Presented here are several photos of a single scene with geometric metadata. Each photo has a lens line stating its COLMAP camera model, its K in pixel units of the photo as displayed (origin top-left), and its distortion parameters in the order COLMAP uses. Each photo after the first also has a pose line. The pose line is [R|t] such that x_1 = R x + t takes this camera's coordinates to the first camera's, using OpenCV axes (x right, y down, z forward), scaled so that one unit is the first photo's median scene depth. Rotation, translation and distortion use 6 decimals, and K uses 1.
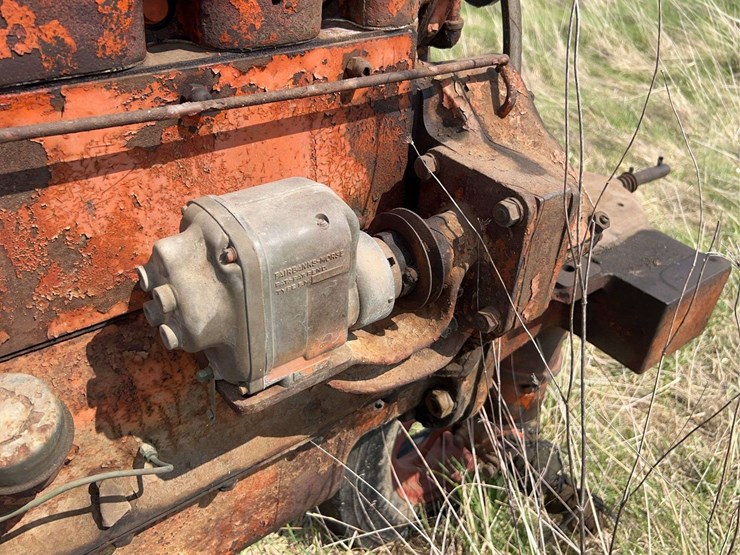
lens RADIAL K [[656.0, 0, 368.9], [0, 656.0, 266.4], [0, 0, 1]] dist [0.037227, -0.025383]
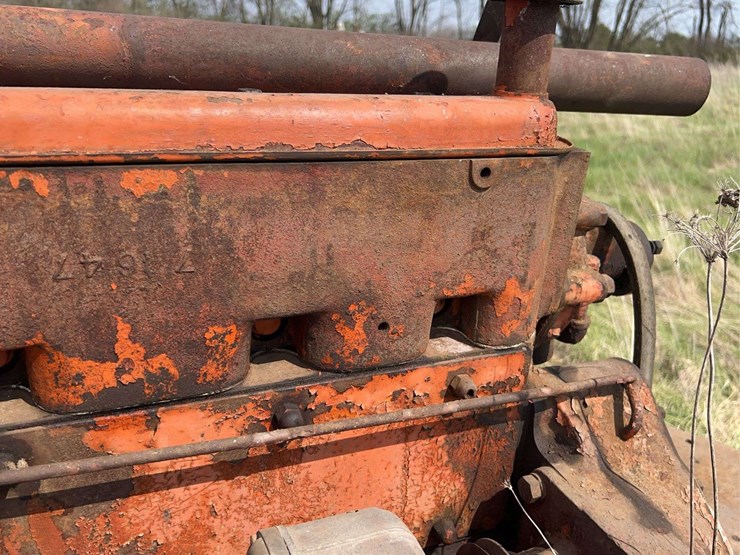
lens RADIAL K [[651.3, 0, 371.1], [0, 651.3, 280.6], [0, 0, 1]] dist [0.080416, -0.105200]
pose [[0.971435, 0.106906, -0.211863, 0.040862], [-0.149809, 0.968662, -0.198121, -0.252923], [0.184044, 0.224200, 0.957007, 0.032203]]
